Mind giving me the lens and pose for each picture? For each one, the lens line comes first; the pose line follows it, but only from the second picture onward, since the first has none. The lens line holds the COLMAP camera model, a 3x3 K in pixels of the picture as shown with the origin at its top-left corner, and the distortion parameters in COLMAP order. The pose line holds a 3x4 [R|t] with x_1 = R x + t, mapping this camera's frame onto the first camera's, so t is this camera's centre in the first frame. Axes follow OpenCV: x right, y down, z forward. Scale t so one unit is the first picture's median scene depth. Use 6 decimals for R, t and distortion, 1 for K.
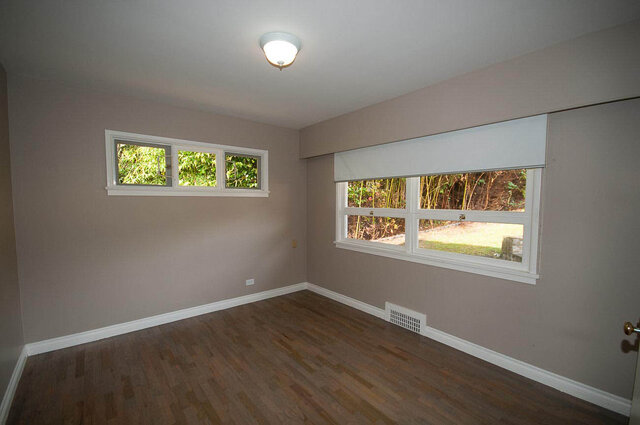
lens RADIAL K [[287.0, 0, 325.0], [0, 287.0, 207.7], [0, 0, 1]] dist [-0.002436, 0.000270]
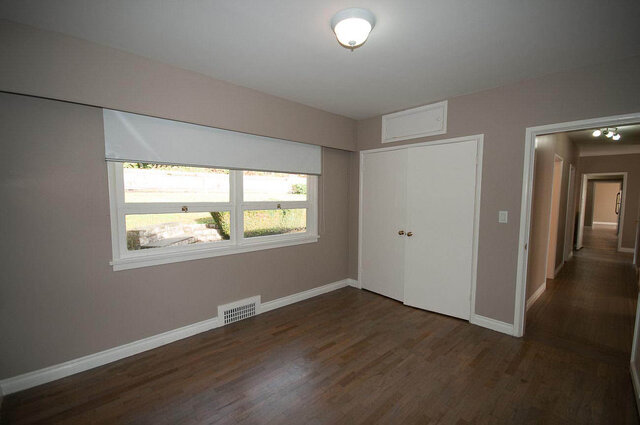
lens RADIAL K [[287.0, 0, 324.0], [0, 287.0, 210.8], [0, 0, 1]] dist [-0.002436, 0.000270]
pose [[-0.080990, -0.065260, 0.994576, -0.741283], [0.010074, 0.997750, 0.066289, -0.027376], [-0.996664, 0.015388, -0.080150, 0.801695]]
